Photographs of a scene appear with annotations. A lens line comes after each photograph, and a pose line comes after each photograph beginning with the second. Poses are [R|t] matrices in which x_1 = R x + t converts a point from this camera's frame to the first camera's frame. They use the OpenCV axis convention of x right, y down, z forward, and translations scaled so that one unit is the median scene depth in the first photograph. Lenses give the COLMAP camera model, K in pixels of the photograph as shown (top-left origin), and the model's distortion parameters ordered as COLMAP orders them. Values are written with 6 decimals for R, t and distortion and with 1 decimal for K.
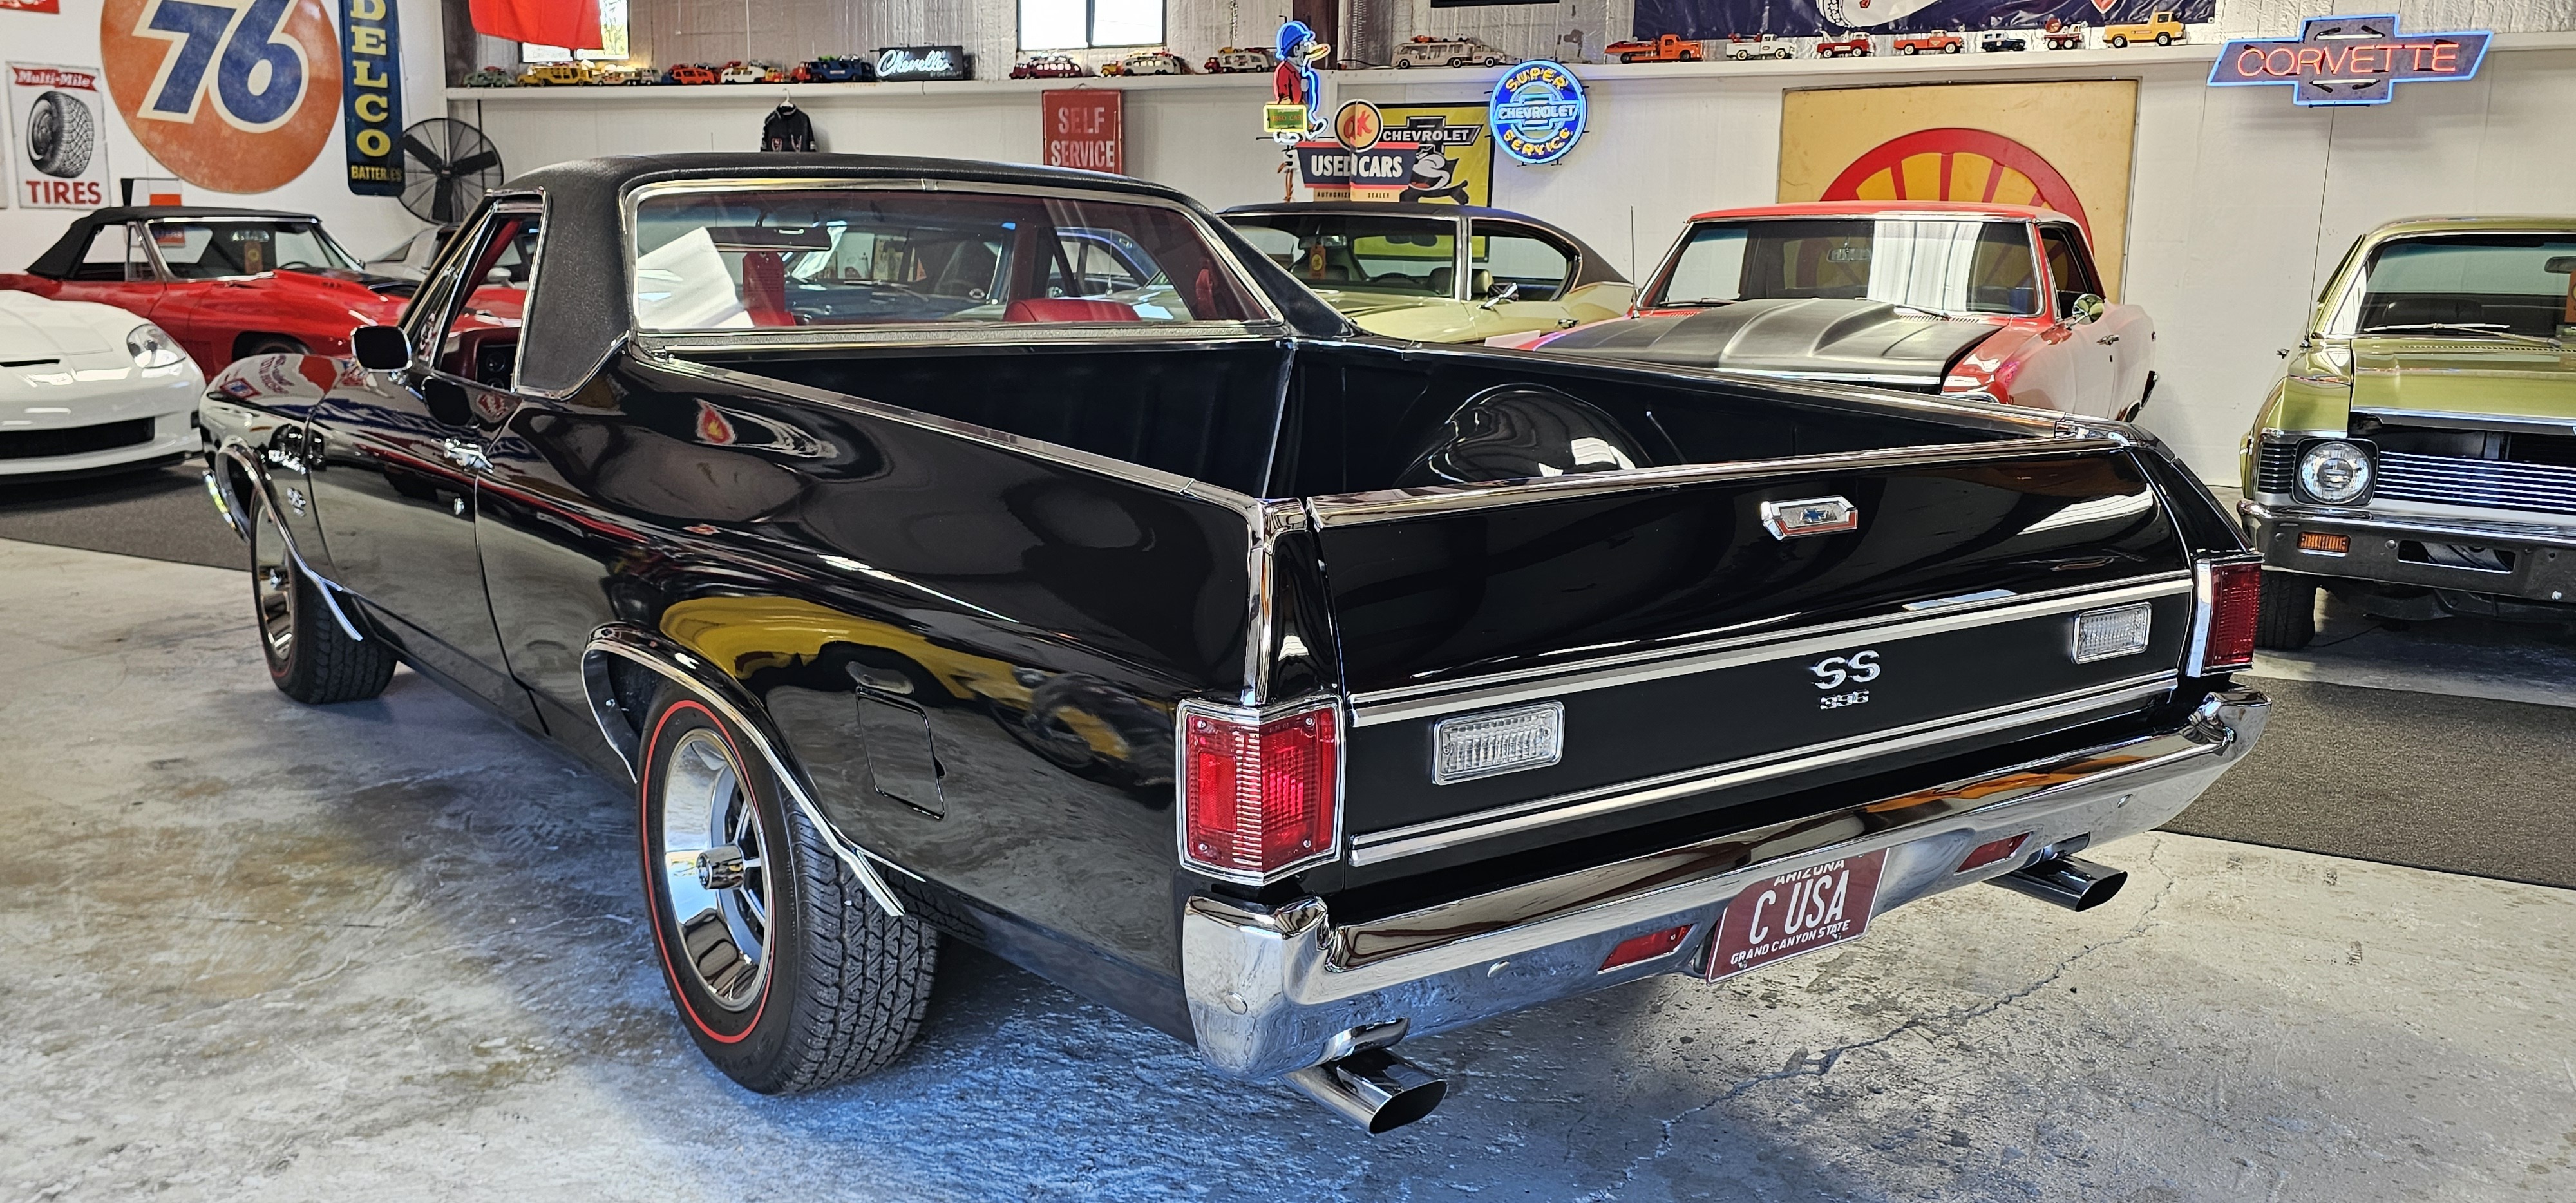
lens RADIAL K [[2014.3, 0, 1270.6], [0, 2014.3, 607.2], [0, 0, 1]] dist [0.076090, -0.077952]
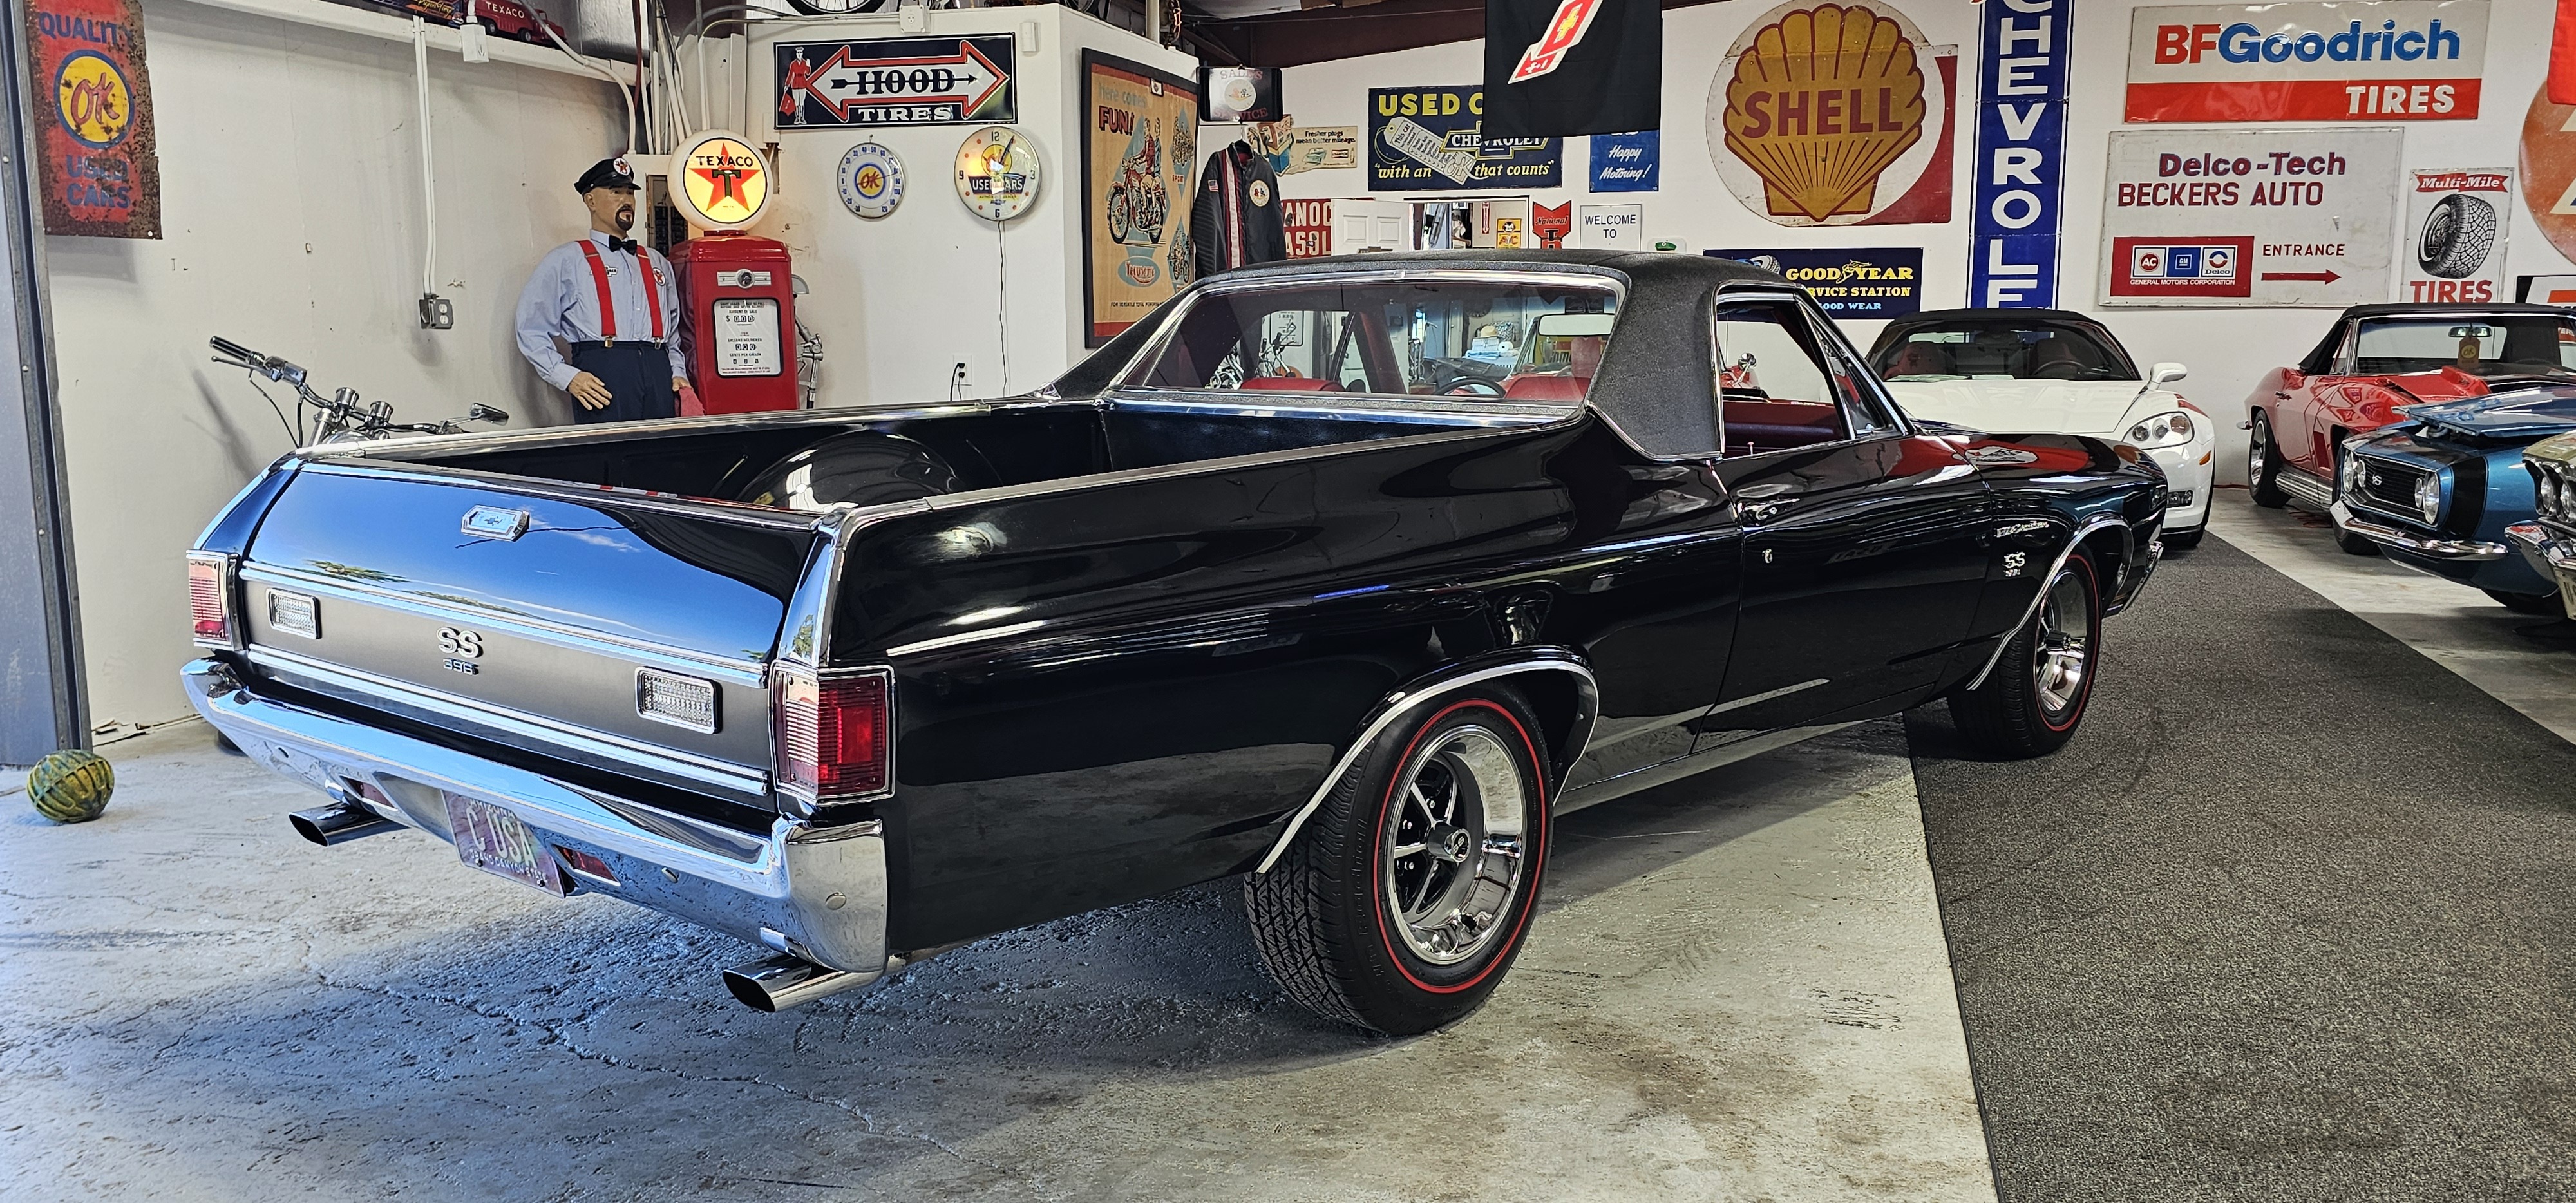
lens RADIAL K [[2014.3, 0, 1309.4], [0, 2014.3, 604.0], [0, 0, 1]] dist [0.076090, -0.077952]
pose [[0.234947, 0.127042, -0.963670, 0.497619], [-0.177097, 0.980422, 0.086074, -0.059889], [0.955739, 0.150440, 0.252846, 0.363927]]
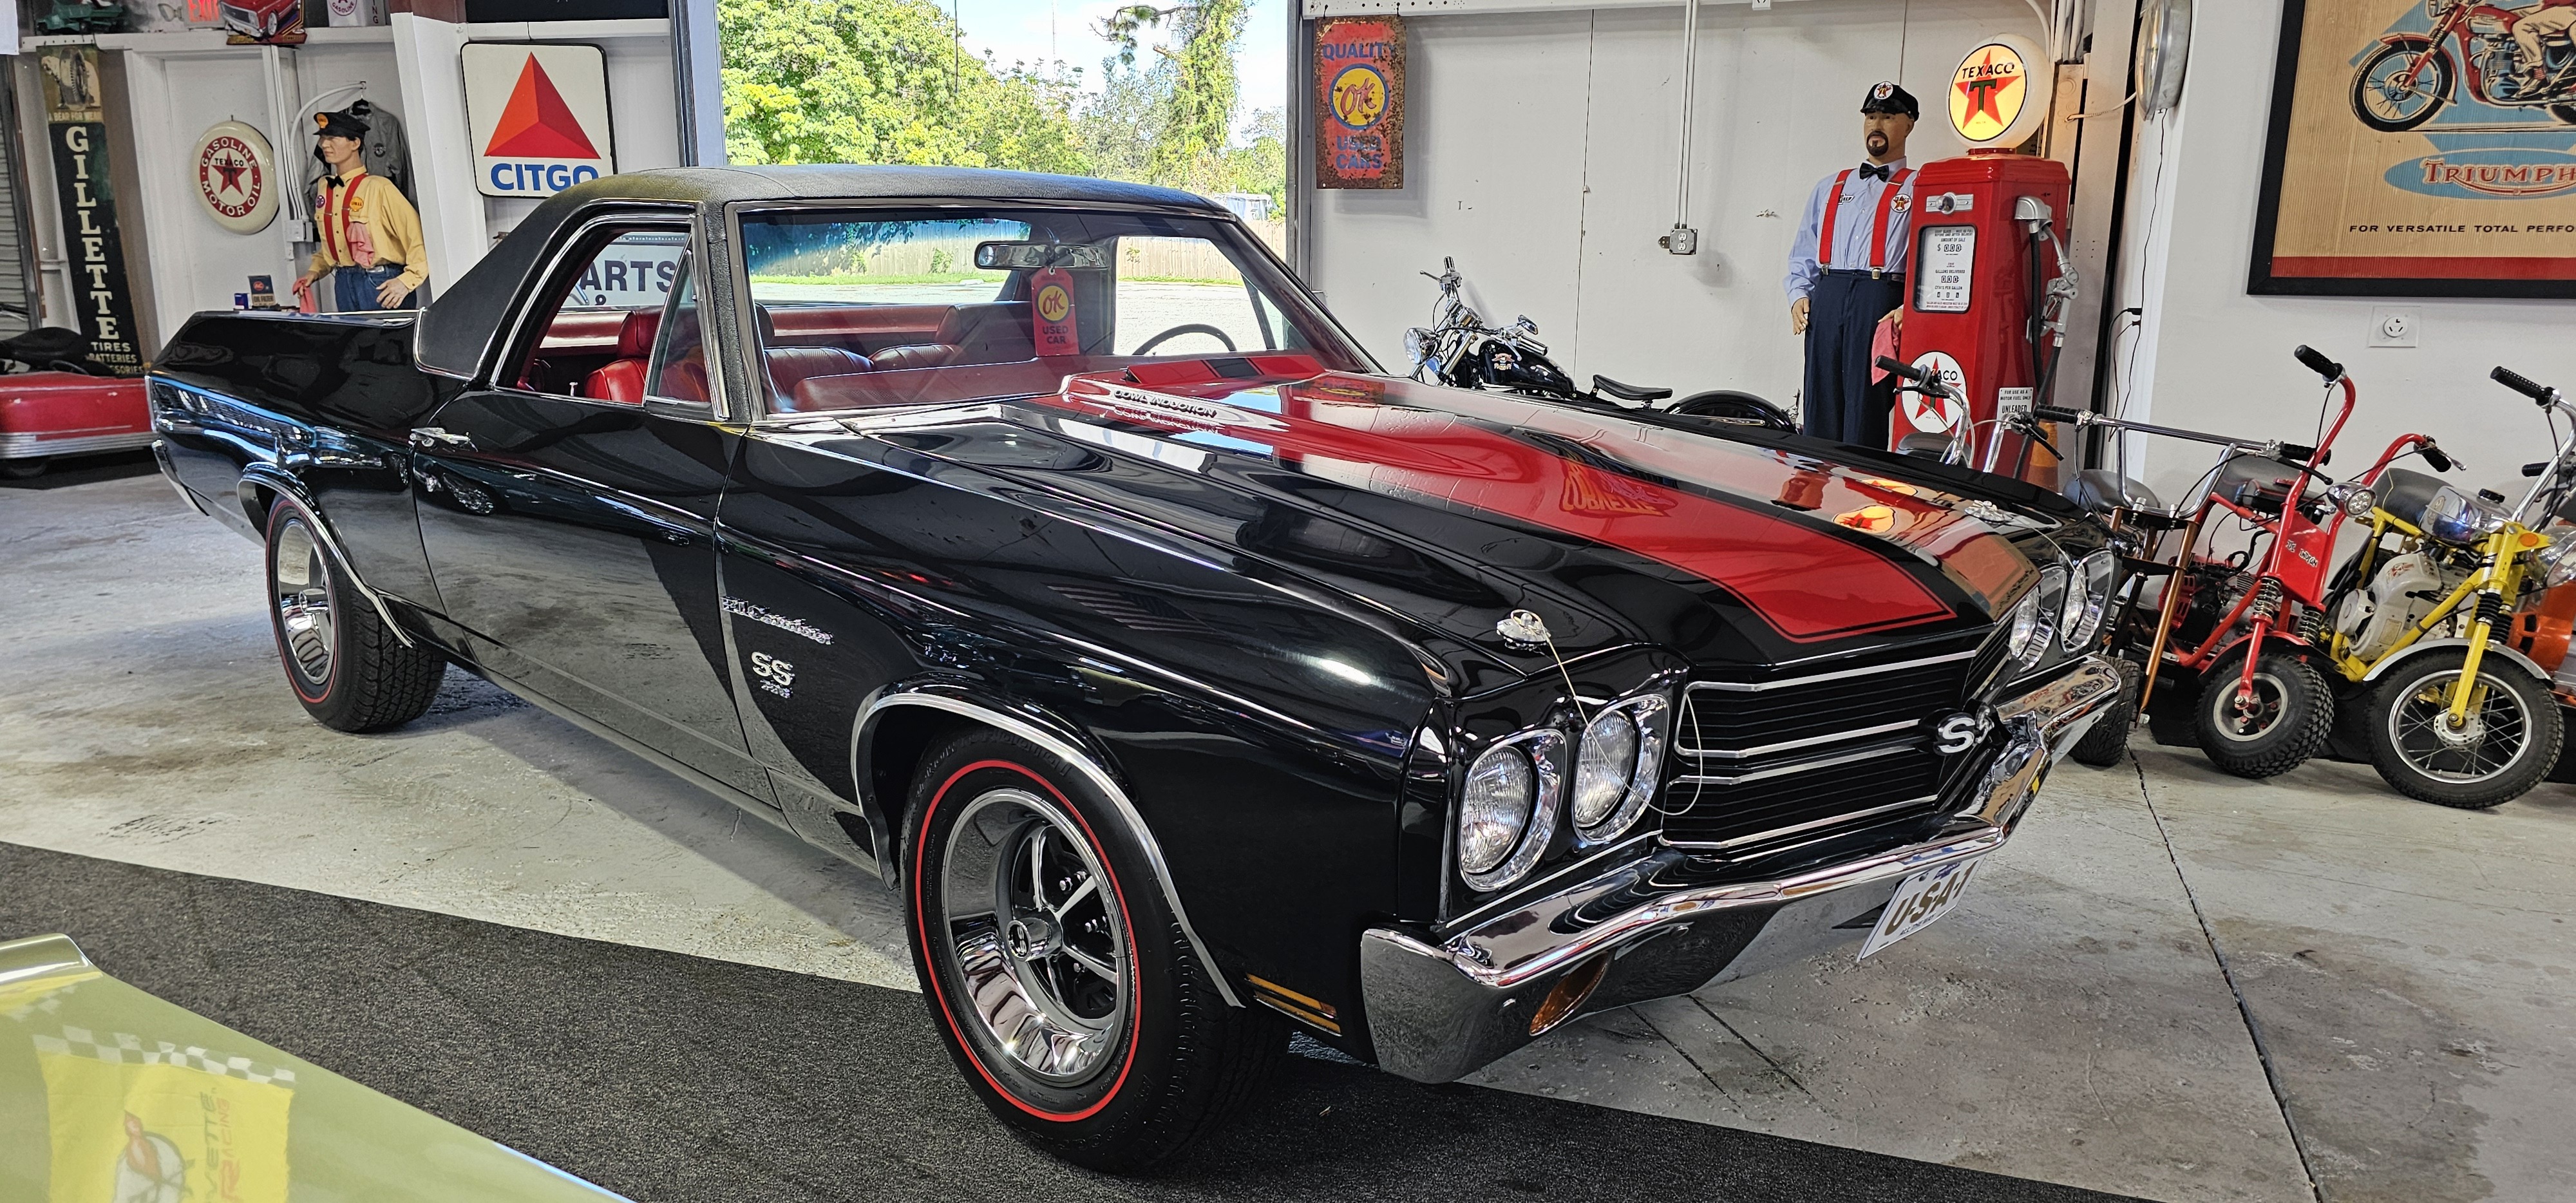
lens RADIAL K [[1728.6, 0, 1294.8], [0, 1728.6, 604.7], [0, 0, 1]] dist [0.076407, -0.074493]
pose [[-0.988030, 0.013128, -0.153702, -0.146322], [-0.047917, 0.920966, 0.386686, -0.207155], [0.146631, 0.389422, -0.909313, 1.076549]]
